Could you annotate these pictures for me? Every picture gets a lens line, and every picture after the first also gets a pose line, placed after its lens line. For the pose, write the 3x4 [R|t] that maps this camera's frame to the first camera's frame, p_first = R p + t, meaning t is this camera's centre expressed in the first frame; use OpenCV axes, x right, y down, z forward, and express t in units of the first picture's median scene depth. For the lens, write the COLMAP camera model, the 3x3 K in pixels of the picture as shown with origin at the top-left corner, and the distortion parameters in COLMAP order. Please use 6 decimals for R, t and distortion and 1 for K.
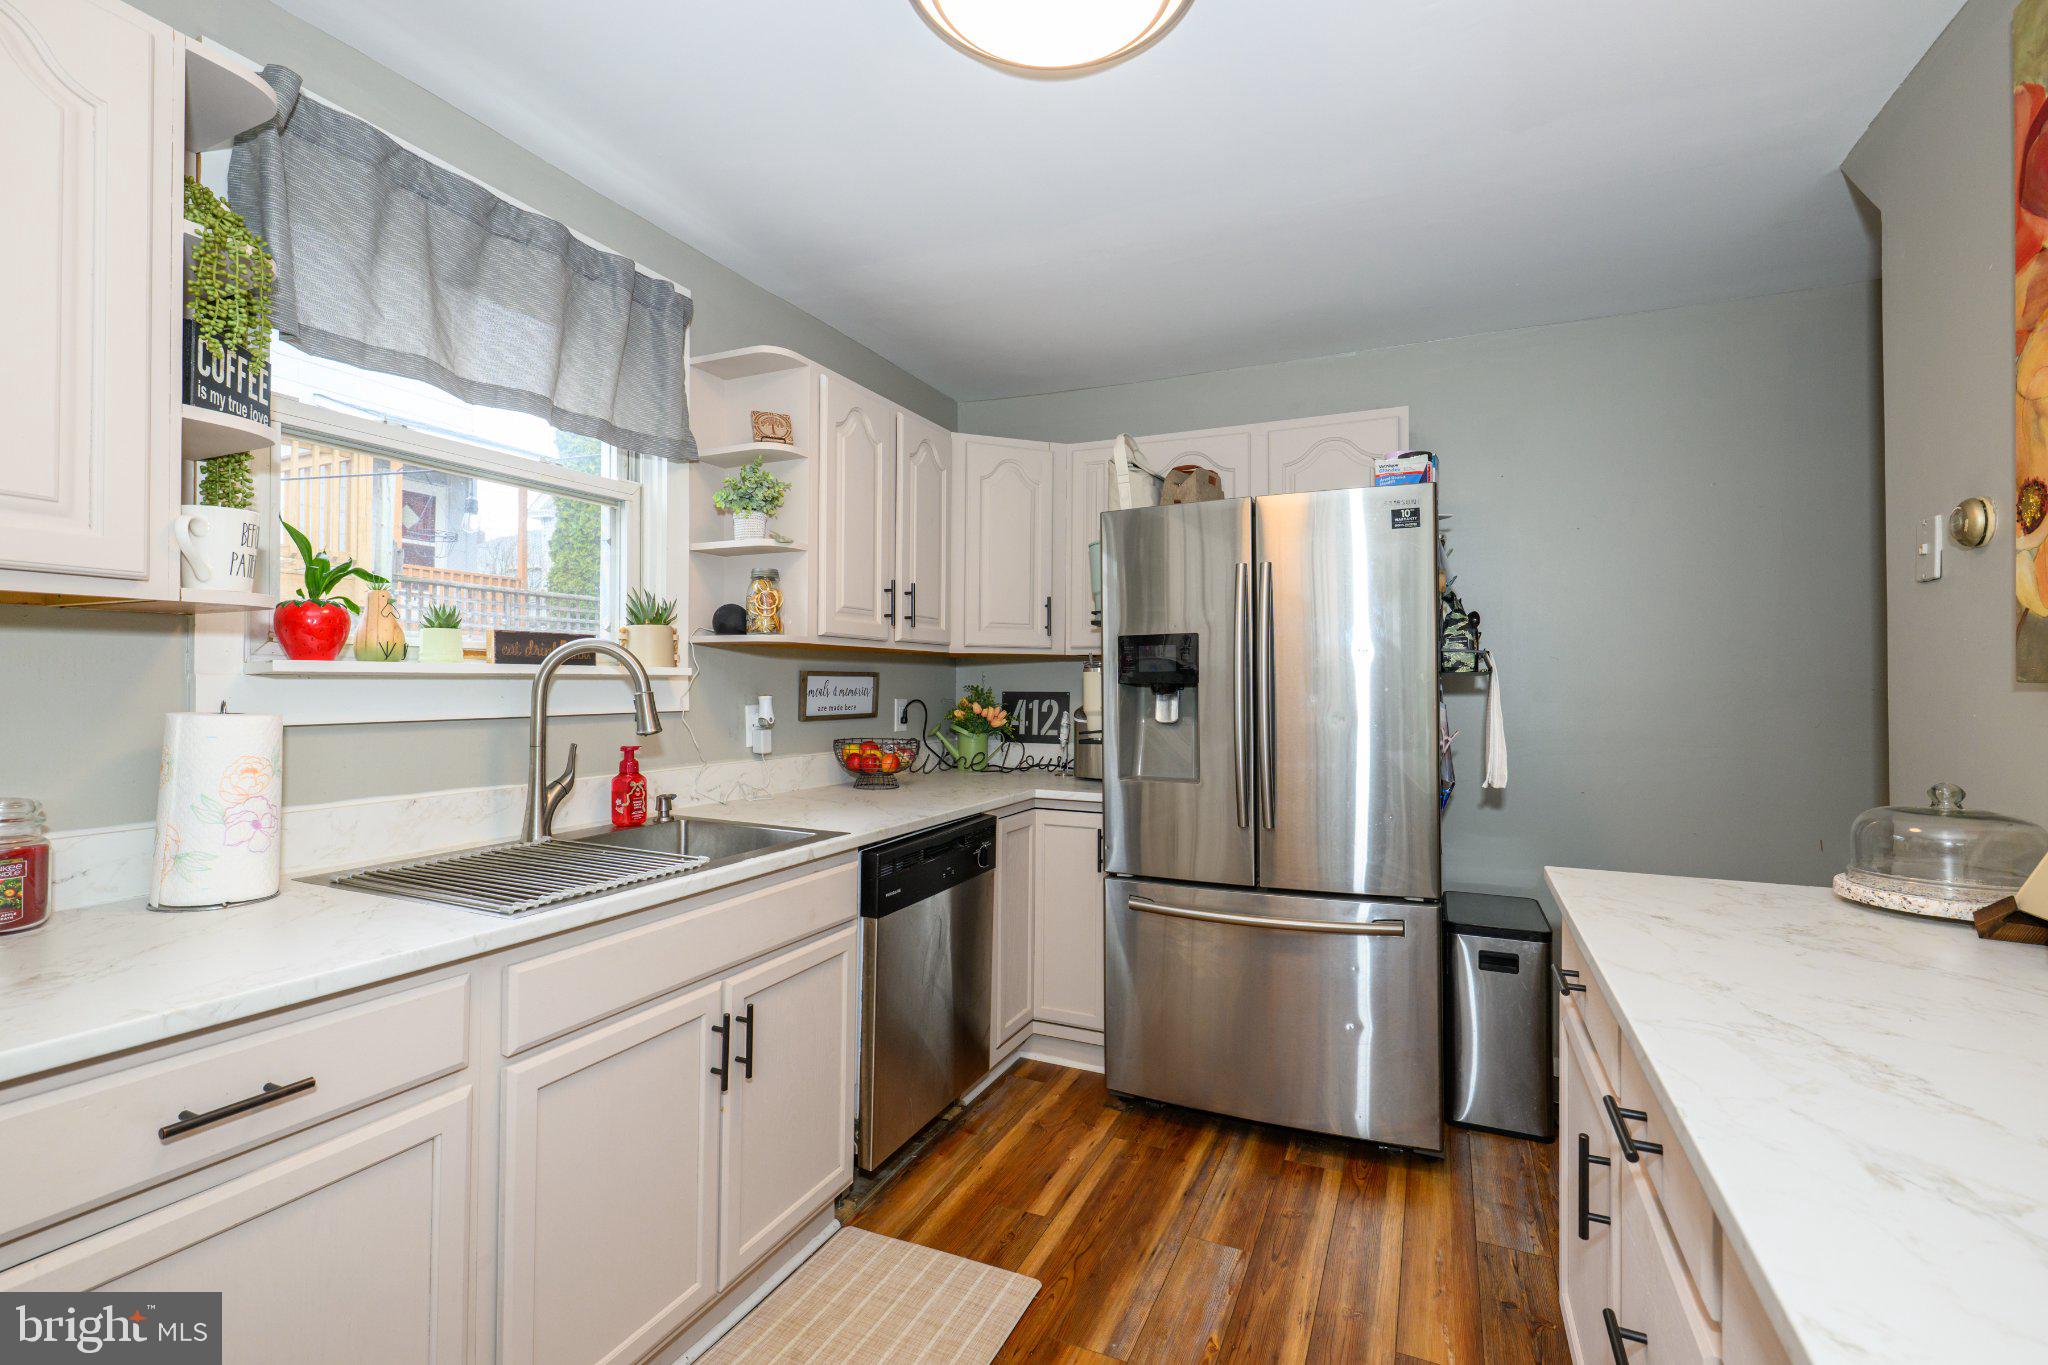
lens RADIAL K [[911.6, 0, 1024.3], [0, 911.6, 679.1], [0, 0, 1]] dist [-0.000035, 0.001431]
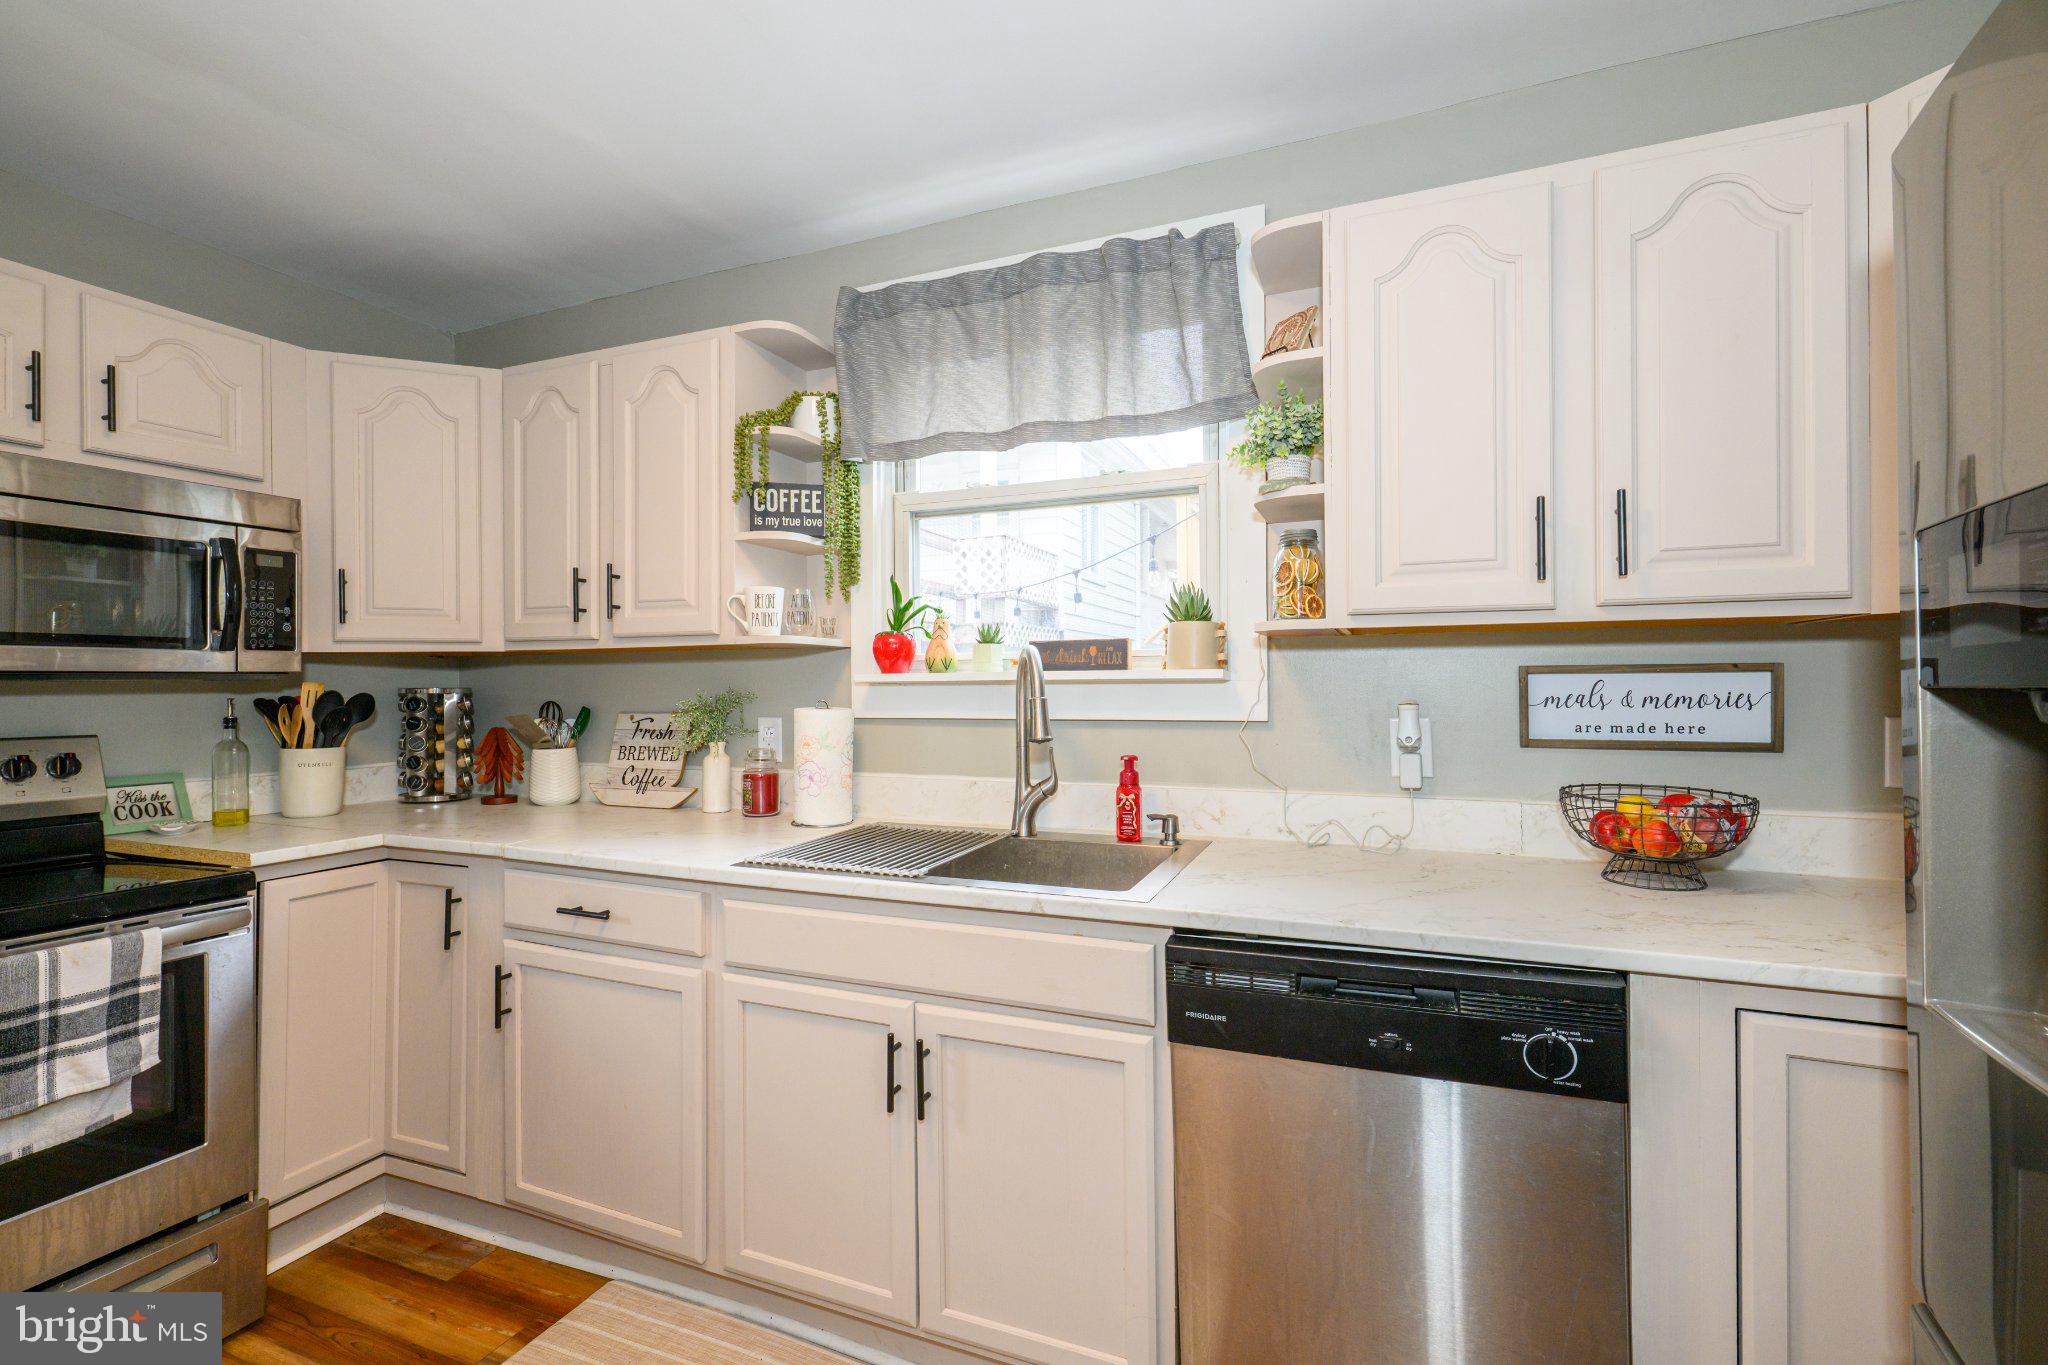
lens RADIAL K [[911.6, 0, 1024.3], [0, 911.6, 679.1], [0, 0, 1]] dist [-0.000035, 0.001431]
pose [[0.031249, -0.010511, -0.999456, 0.560272], [0.010056, 0.999897, -0.010201, 0.004389], [0.999461, -0.009732, 0.031351, 0.973540]]
